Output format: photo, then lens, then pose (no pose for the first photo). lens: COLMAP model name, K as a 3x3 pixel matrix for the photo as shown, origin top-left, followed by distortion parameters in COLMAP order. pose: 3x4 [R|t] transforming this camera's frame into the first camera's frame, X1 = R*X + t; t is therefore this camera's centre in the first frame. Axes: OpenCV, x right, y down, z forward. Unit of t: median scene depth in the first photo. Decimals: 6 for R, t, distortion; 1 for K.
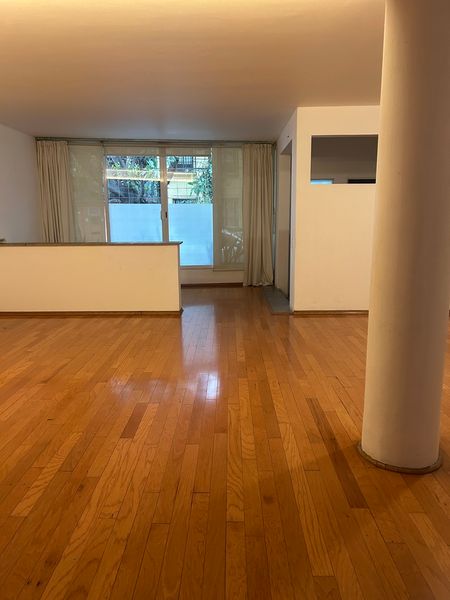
lens RADIAL K [[454.5, 0, 225.0], [0, 454.5, 300.0], [0, 0, 1]] dist [-0.010860, -0.003367]
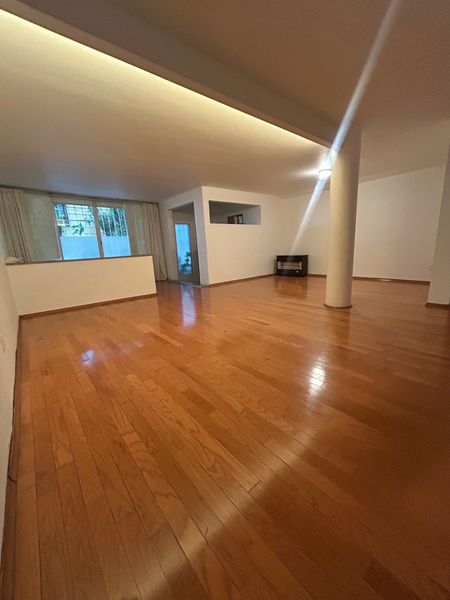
lens RADIAL K [[244.0, 0, 225.0], [0, 244.0, 300.0], [0, 0, 1]] dist [0.000837, 0.001048]
pose [[0.762859, -0.166787, 0.624683, -0.542911], [0.152720, 0.985299, 0.076569, 0.019402], [-0.628270, 0.036990, 0.777115, 0.071062]]
